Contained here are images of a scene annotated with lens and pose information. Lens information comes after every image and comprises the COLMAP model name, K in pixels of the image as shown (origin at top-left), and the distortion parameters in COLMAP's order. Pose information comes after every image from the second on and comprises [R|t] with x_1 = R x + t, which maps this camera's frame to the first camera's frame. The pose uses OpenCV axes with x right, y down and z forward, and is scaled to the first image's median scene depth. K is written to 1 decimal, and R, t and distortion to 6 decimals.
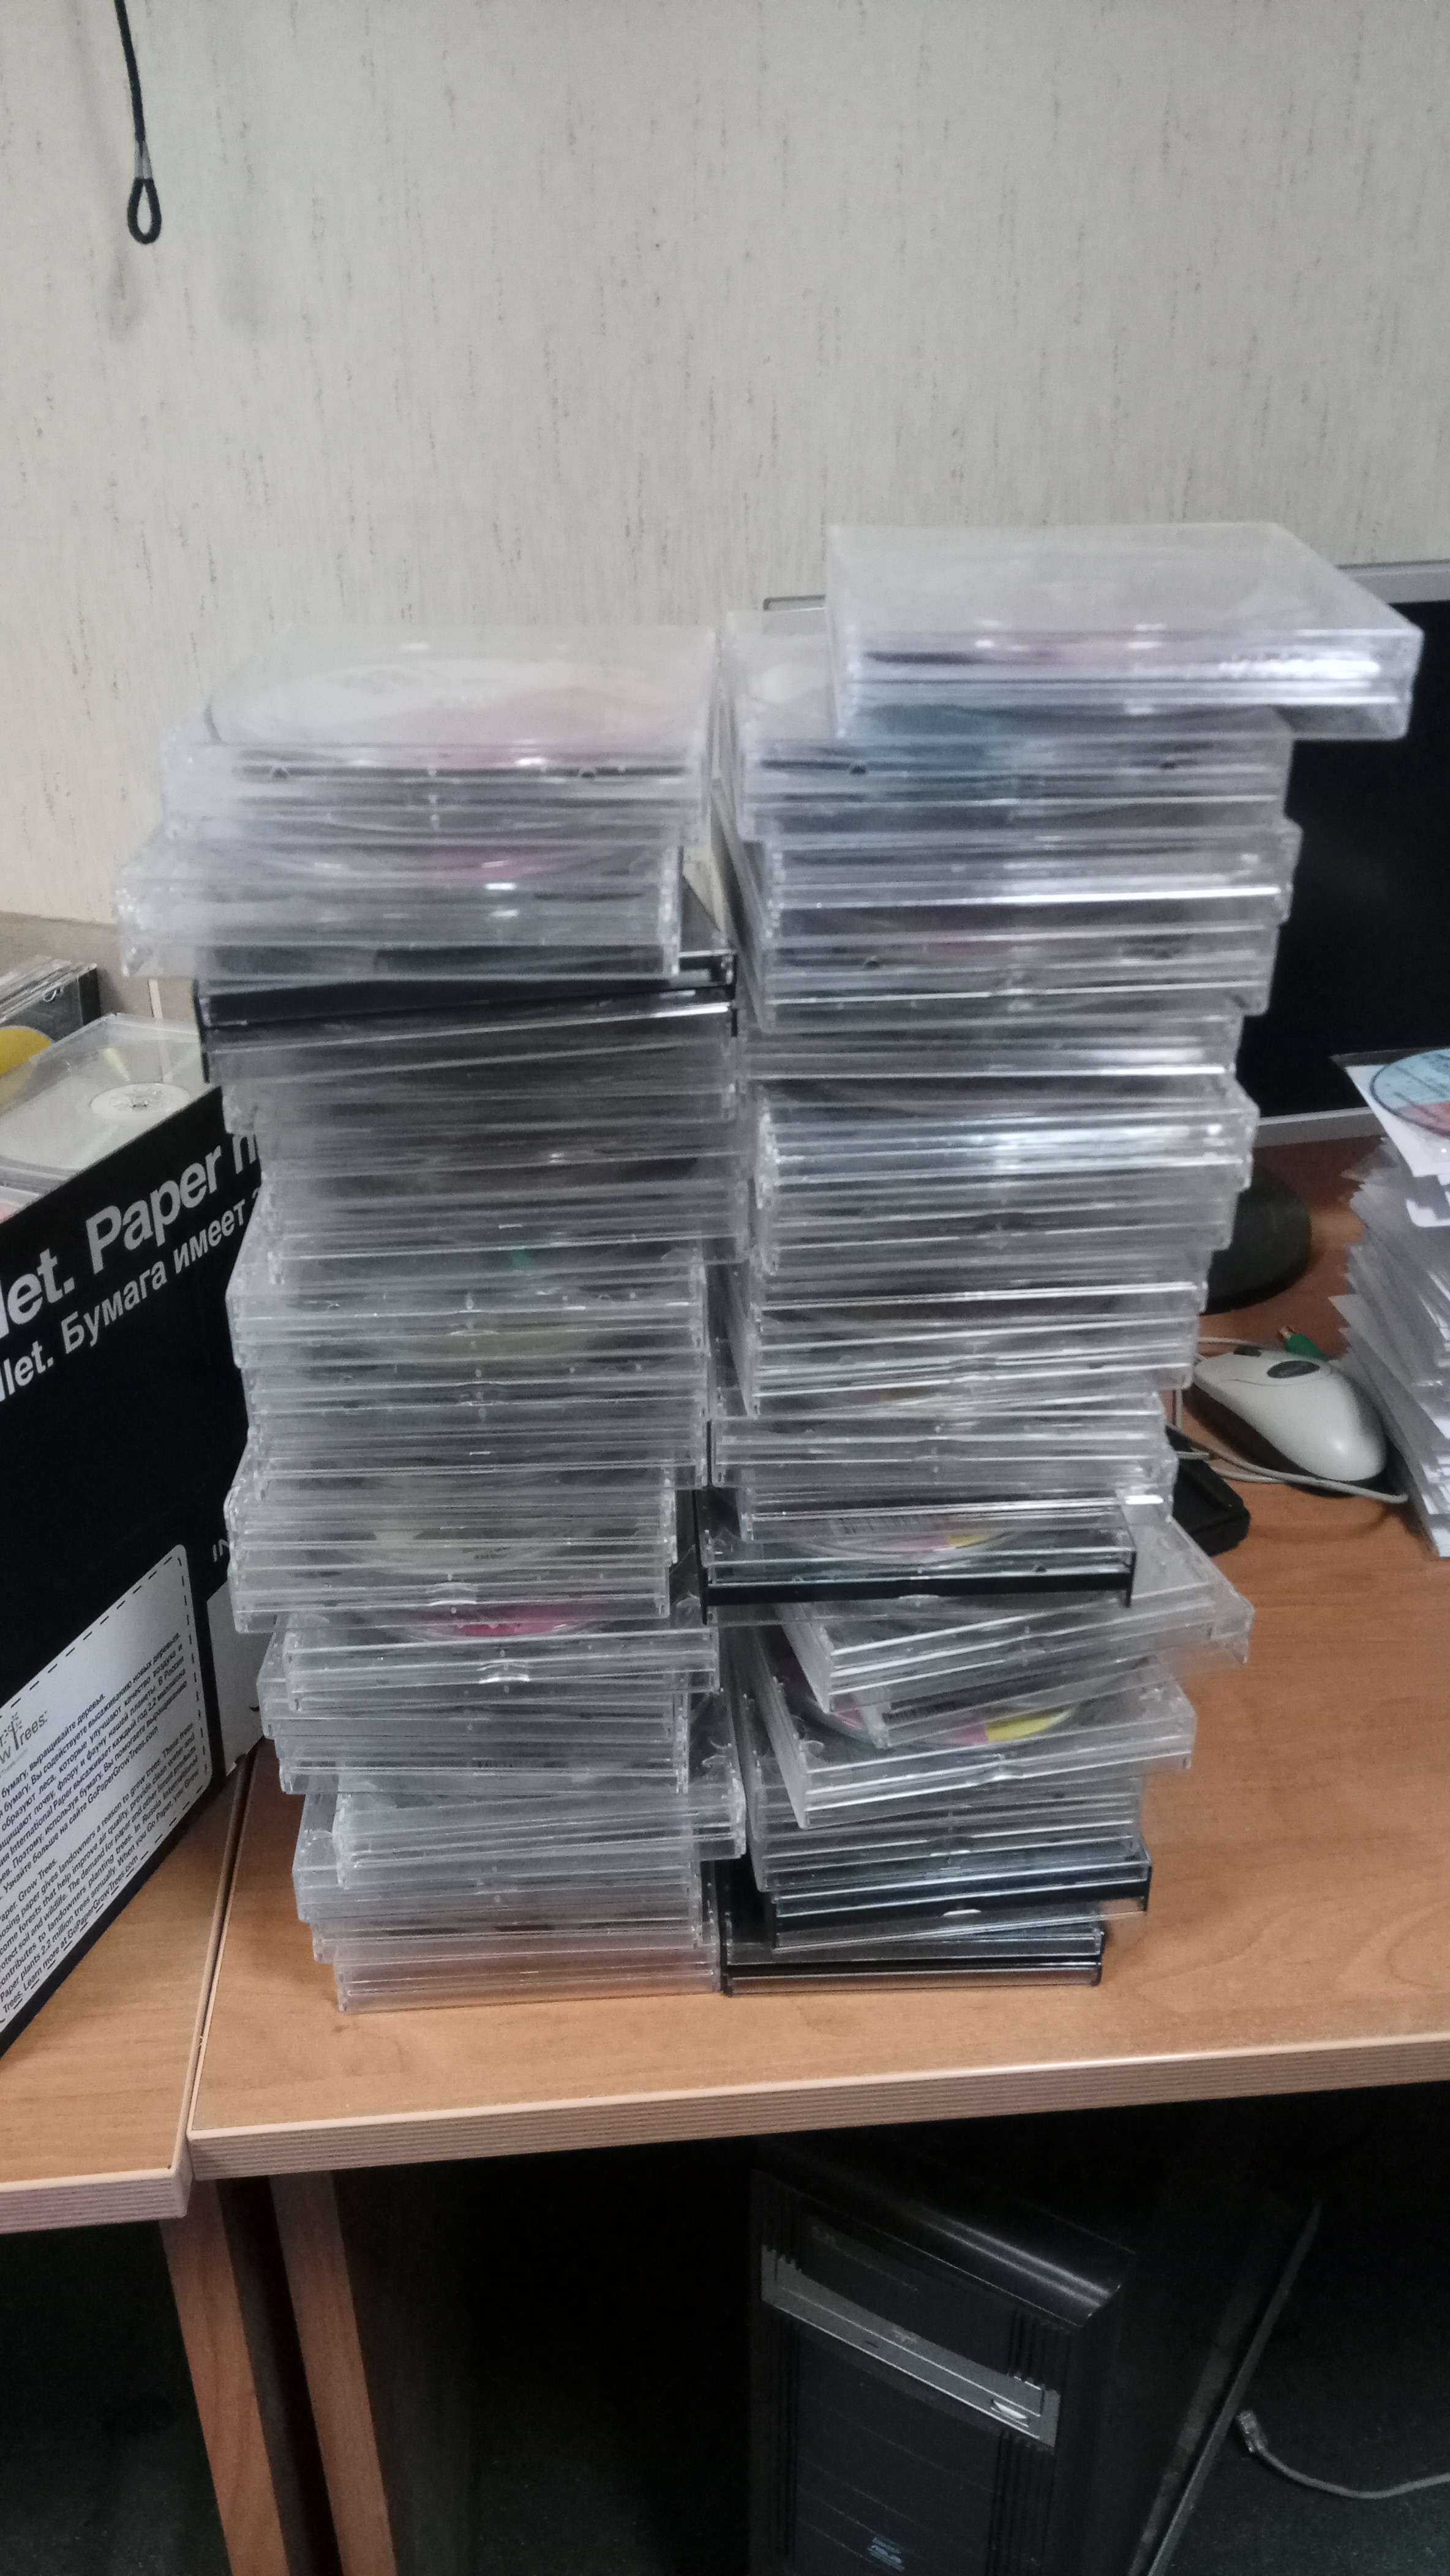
lens RADIAL K [[1920.2, 0, 725.0], [0, 1920.2, 1288.0], [0, 0, 1]] dist [0.100031, -0.143776]
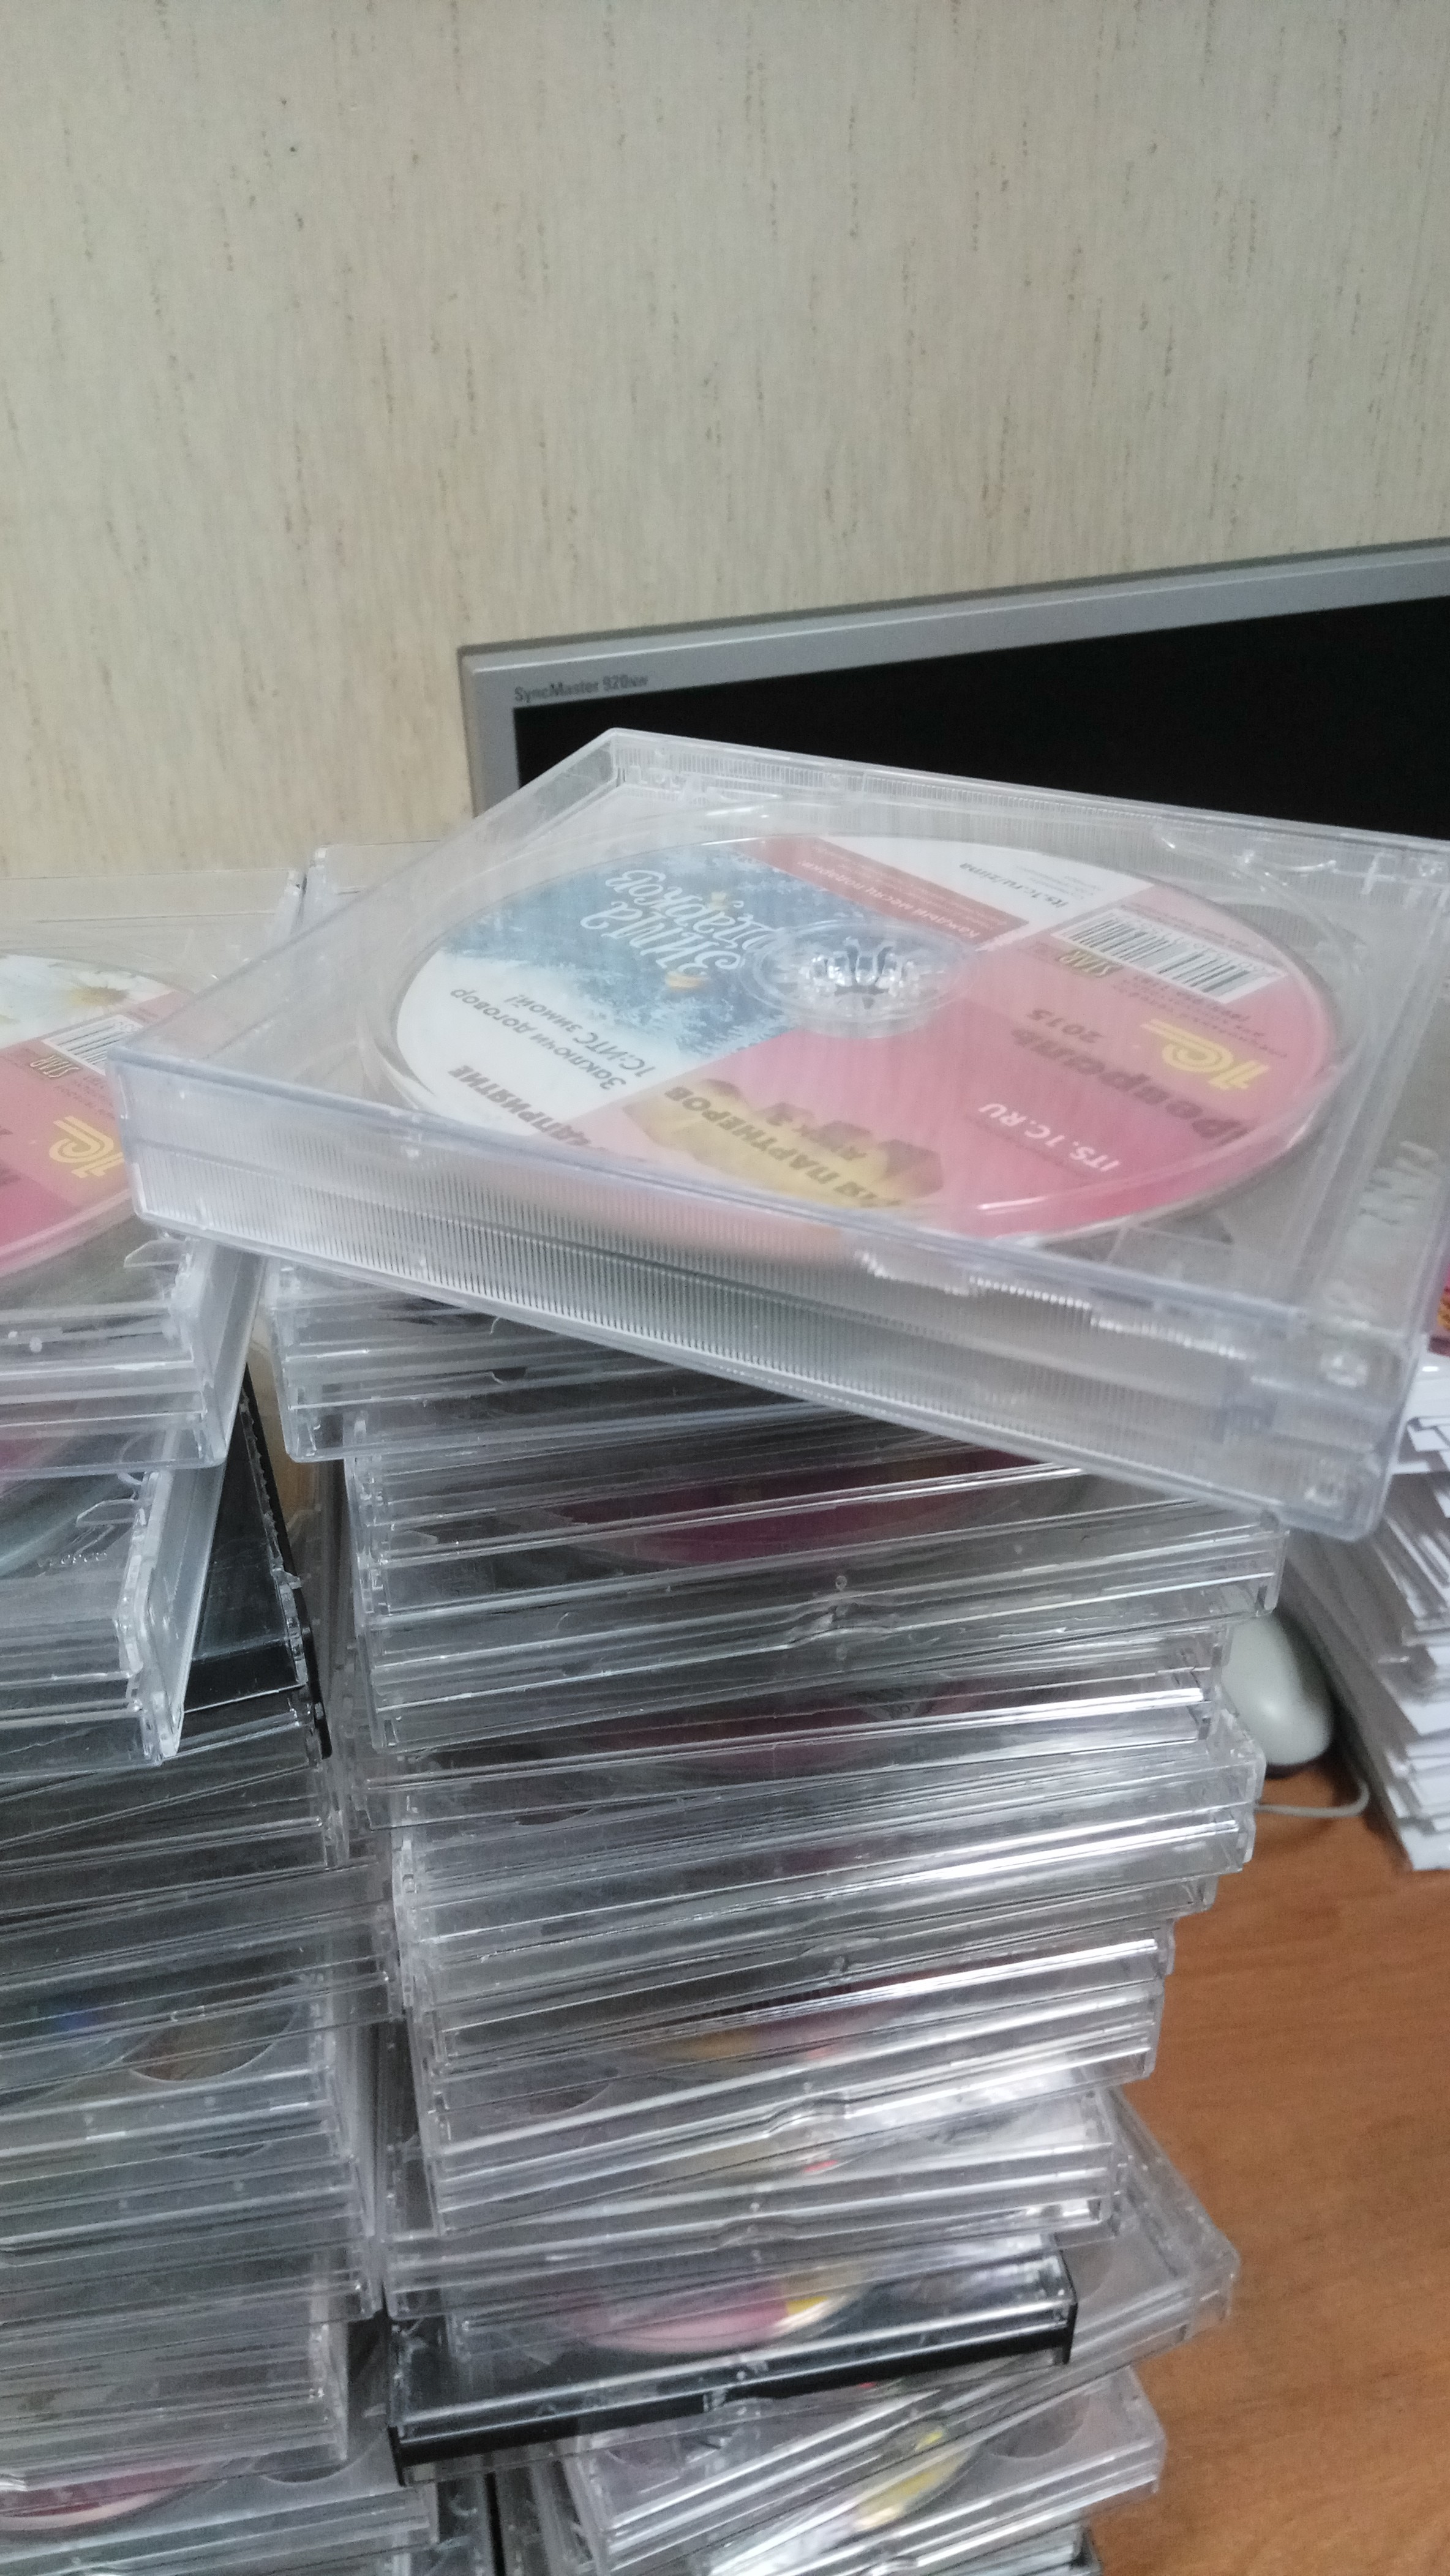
lens RADIAL K [[1963.9, 0, 698.2], [0, 1963.9, 1281.2], [0, 0, 1]] dist [0.073231, -0.118856]
pose [[0.995092, -0.065773, 0.073933, 0.037195], [0.061892, 0.996641, 0.053623, -0.140890], [-0.077212, -0.048784, 0.995821, 0.222273]]
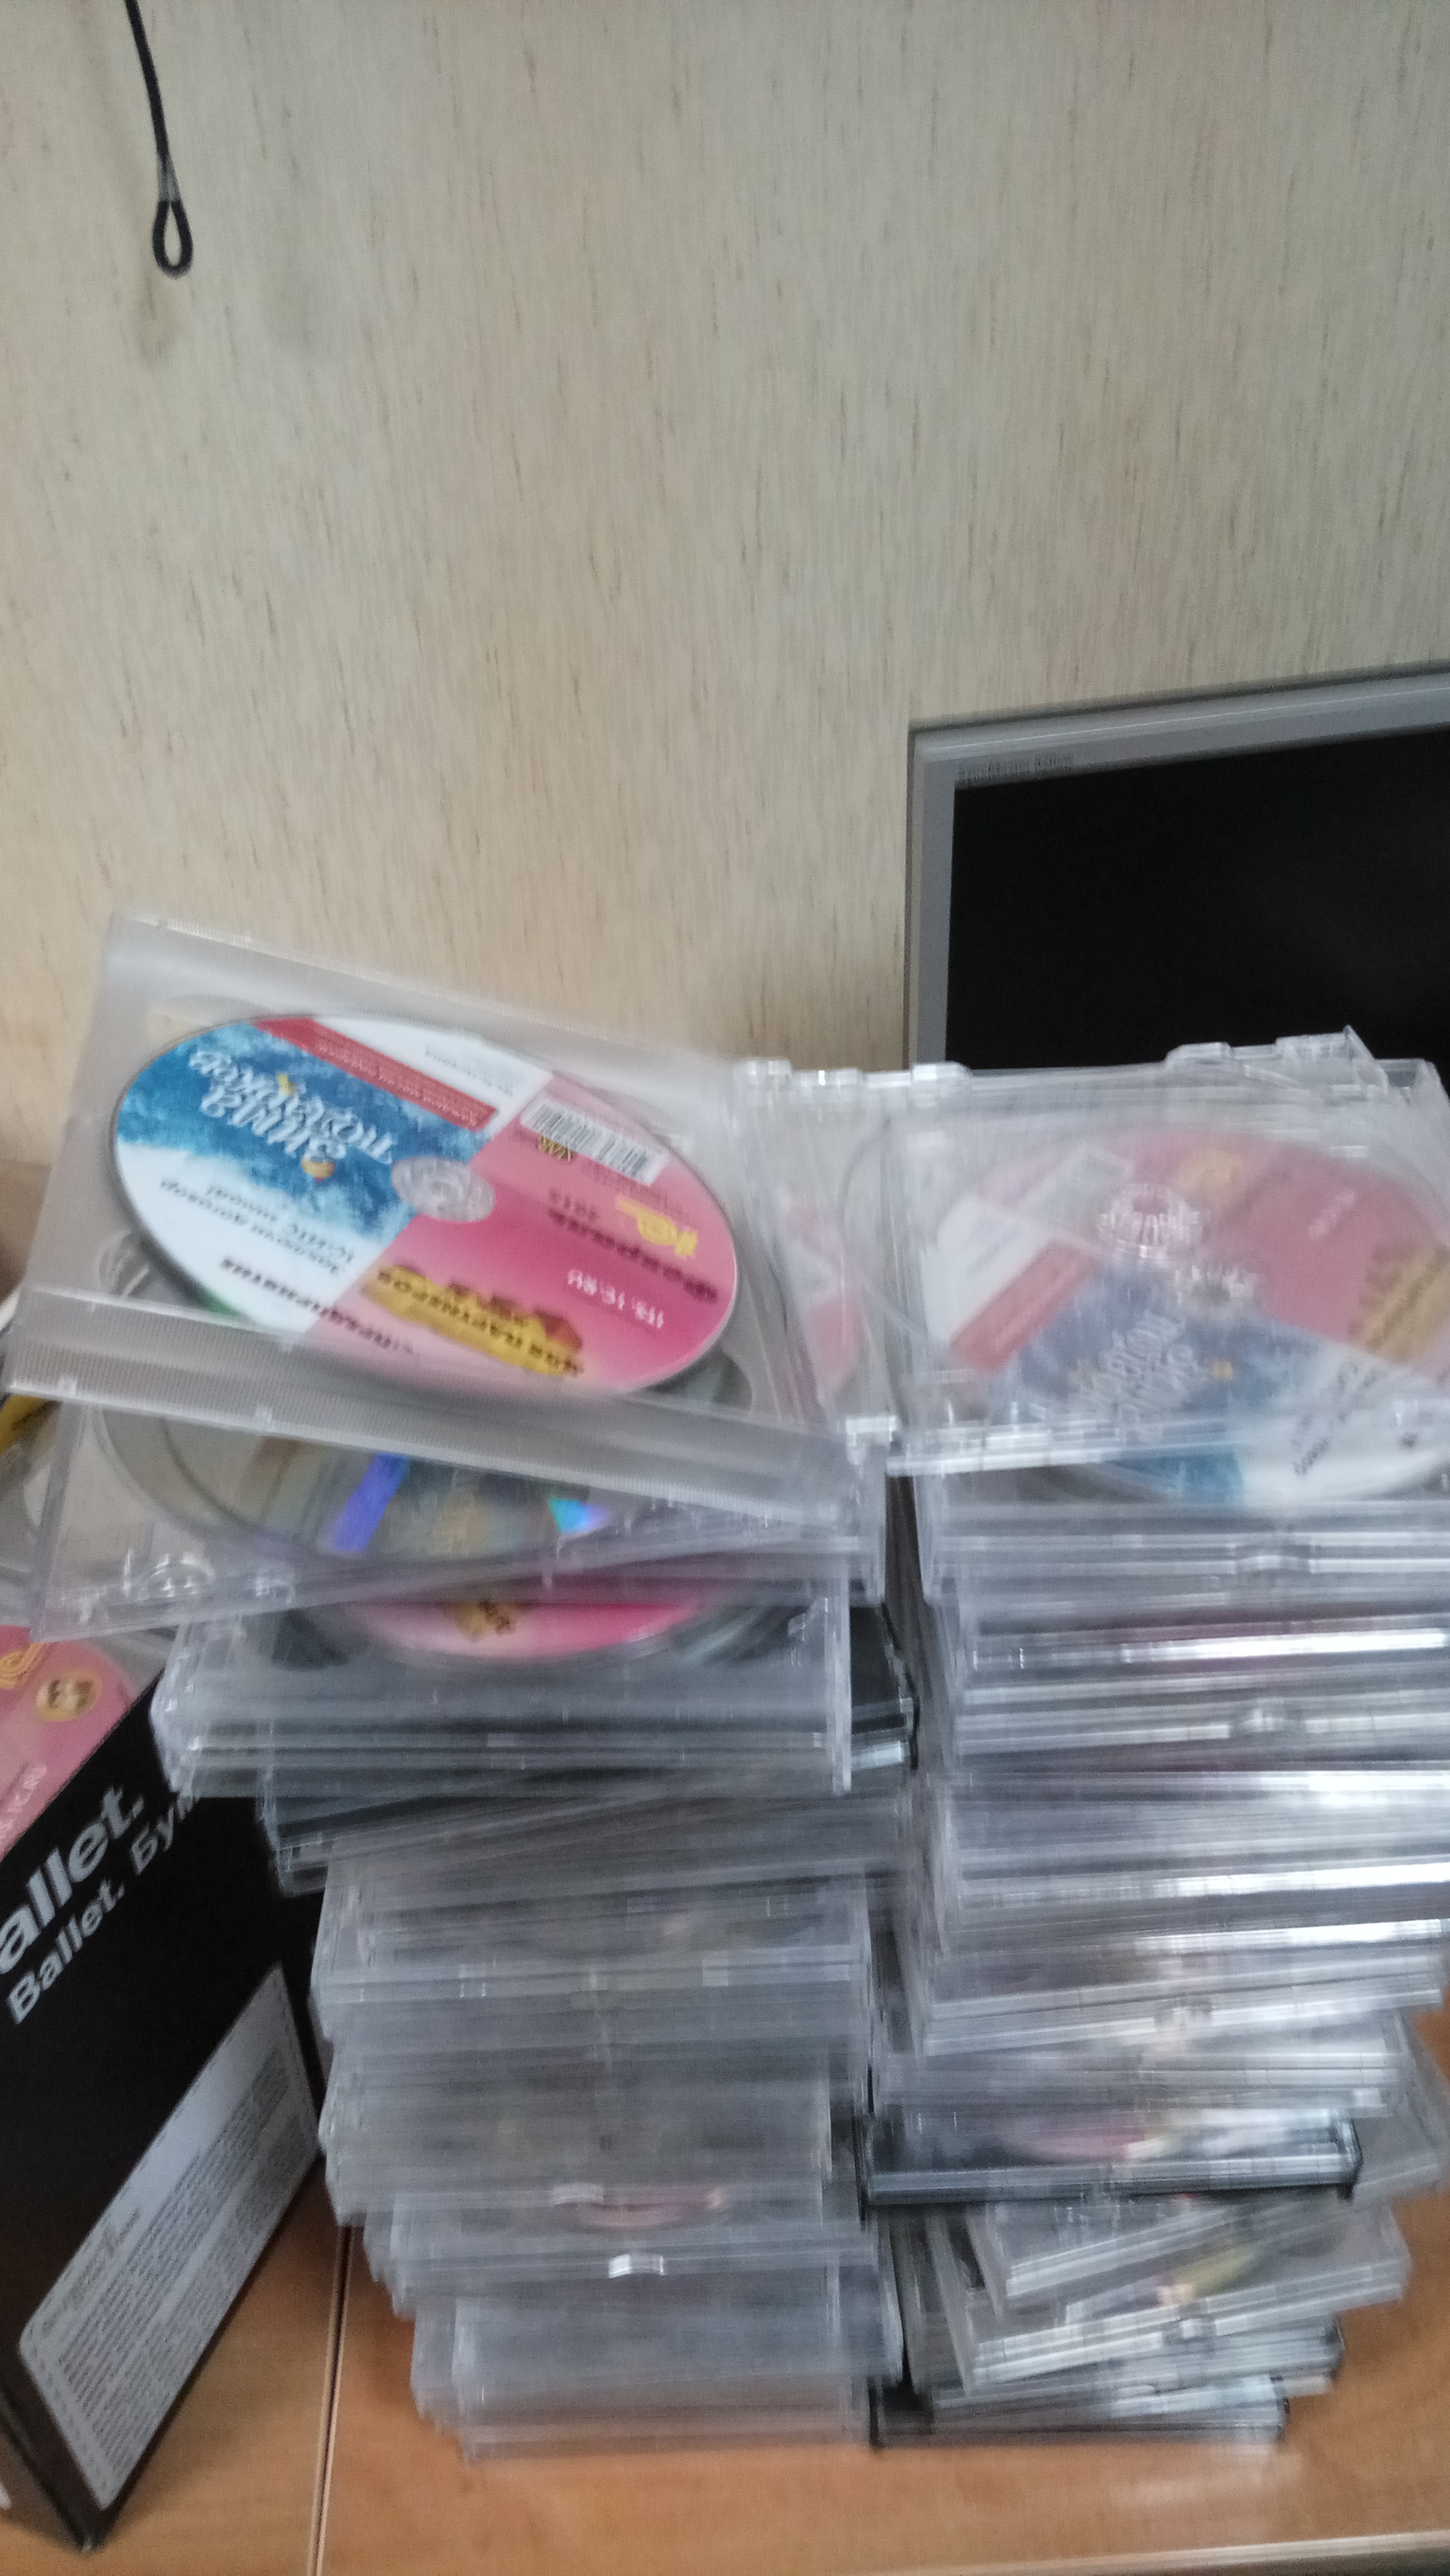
lens RADIAL K [[1920.2, 0, 725.0], [0, 1920.2, 1288.0], [0, 0, 1]] dist [0.100031, -0.143776]
pose [[0.998779, 0.000707, -0.049405, -0.017412], [0.006963, 0.987907, 0.154894, -0.227299], [0.048917, -0.155049, 0.986695, 0.109720]]
